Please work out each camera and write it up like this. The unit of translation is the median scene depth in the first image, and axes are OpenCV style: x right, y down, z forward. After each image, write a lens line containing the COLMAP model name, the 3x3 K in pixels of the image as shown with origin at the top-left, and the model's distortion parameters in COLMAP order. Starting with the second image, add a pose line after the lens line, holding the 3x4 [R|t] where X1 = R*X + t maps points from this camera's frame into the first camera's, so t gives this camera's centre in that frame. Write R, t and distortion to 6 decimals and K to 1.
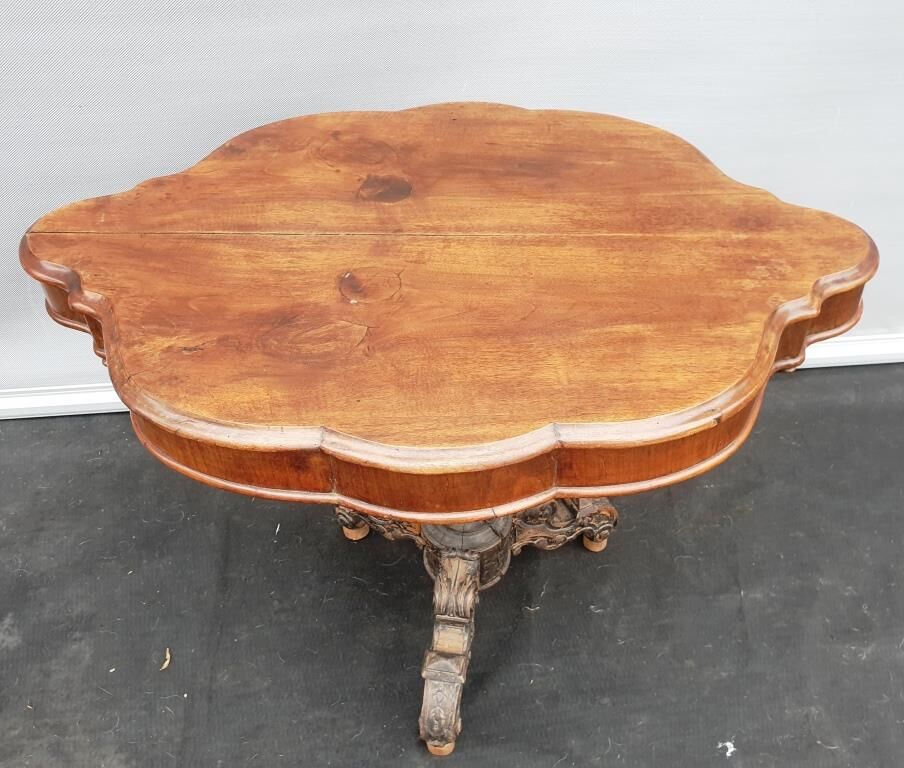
lens RADIAL K [[879.8, 0, 481.1], [0, 879.8, 401.6], [0, 0, 1]] dist [0.143705, -0.389597]
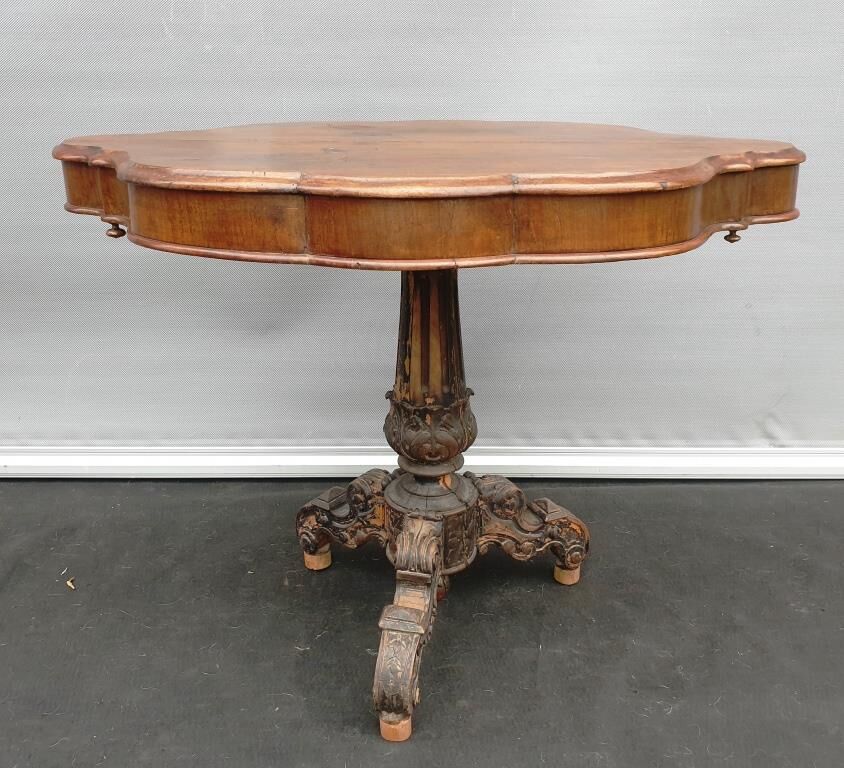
lens RADIAL K [[867.5, 0, 422.0], [0, 867.5, 384.0], [0, 0, 1]] dist [0.164786, -0.494594]
pose [[0.998889, 0.015820, -0.044382, 0.014233], [-0.031889, 0.920423, -0.389620, 0.405655], [0.034687, 0.390603, 0.919906, 0.059119]]
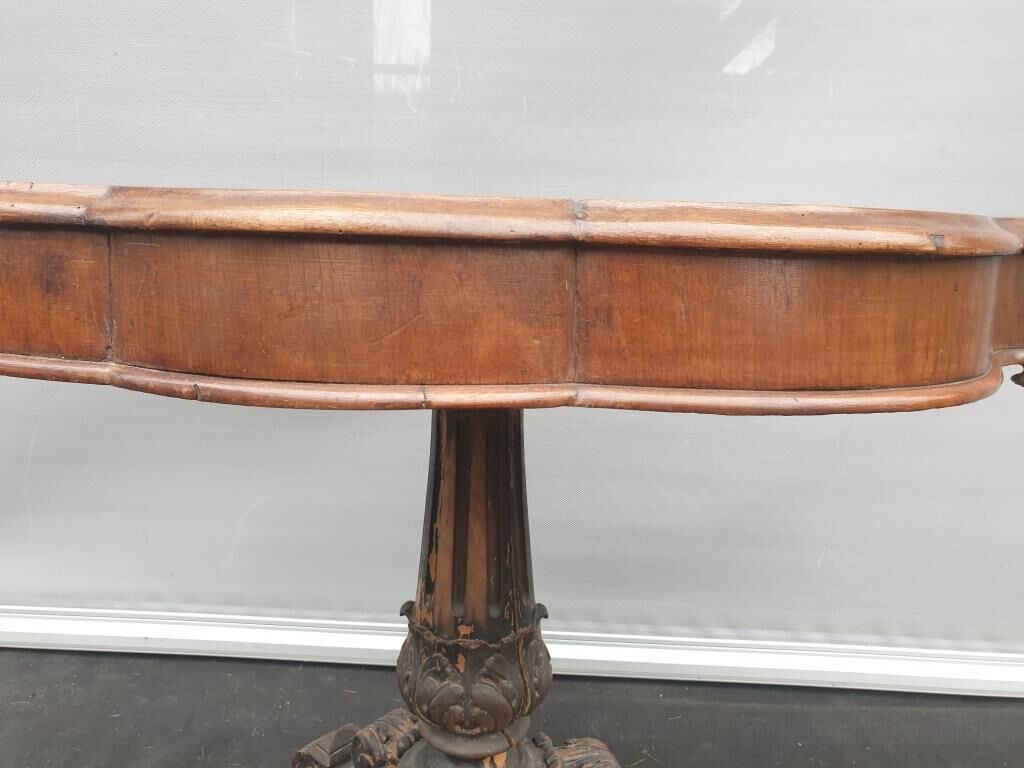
lens RADIAL K [[804.3, 0, 511.6], [0, 804.3, 363.7], [0, 0, 1]] dist [-0.018226, 0.055471]
pose [[0.990302, 0.053173, -0.128354, 0.064627], [-0.114903, 0.832794, -0.541527, 0.194442], [0.078098, 0.551023, 0.830827, 0.407112]]
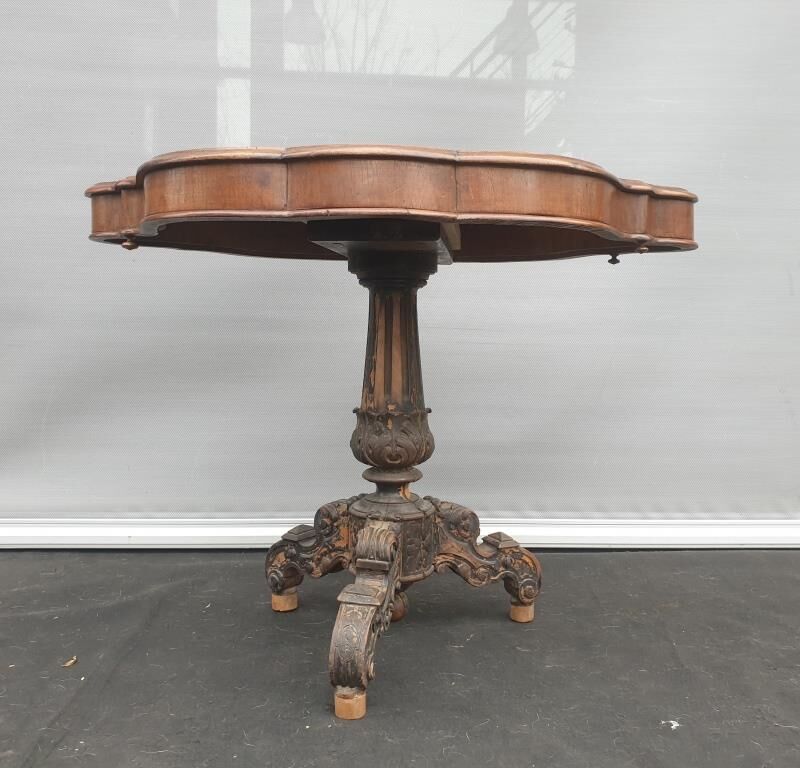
lens RADIAL K [[807.4, 0, 419.7], [0, 807.4, 385.0], [0, 0, 1]] dist [0.120573, -0.276430]
pose [[0.999380, 0.018824, -0.029742, 0.043529], [-0.033486, 0.768837, -0.638567, 0.654419], [0.010846, 0.639167, 0.768991, 0.153006]]
